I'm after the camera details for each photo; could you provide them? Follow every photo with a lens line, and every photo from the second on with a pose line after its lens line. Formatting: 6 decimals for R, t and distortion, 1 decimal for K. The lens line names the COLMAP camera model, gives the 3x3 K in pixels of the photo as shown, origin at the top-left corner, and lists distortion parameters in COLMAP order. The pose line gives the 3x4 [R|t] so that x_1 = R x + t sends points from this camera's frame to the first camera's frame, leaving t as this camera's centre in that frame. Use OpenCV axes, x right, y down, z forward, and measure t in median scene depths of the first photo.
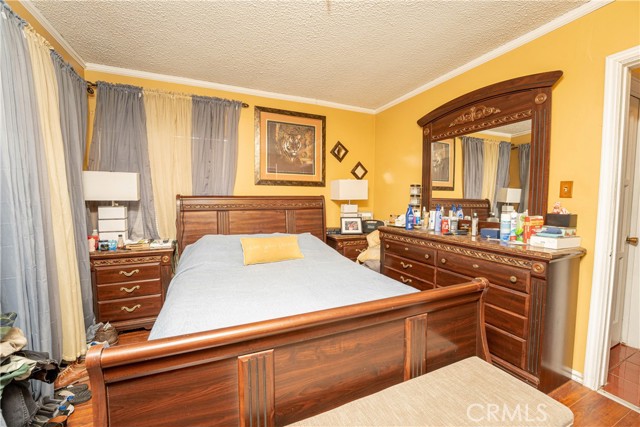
lens RADIAL K [[260.9, 0, 321.5], [0, 260.9, 215.5], [0, 0, 1]] dist [-0.022672, 0.001828]
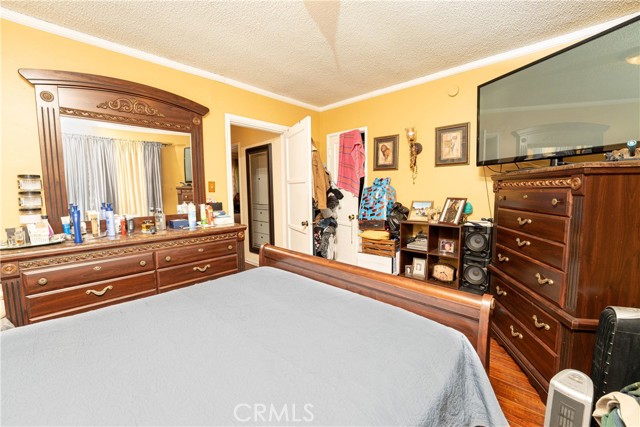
lens RADIAL K [[260.9, 0, 320.0], [0, 260.9, 213.9], [0, 0, 1]] dist [-0.022672, 0.001828]
pose [[-0.376869, -0.082975, 0.922542, -0.171469], [0.076296, 0.989814, 0.120193, -0.017535], [-0.923119, 0.115684, -0.366700, 0.222854]]
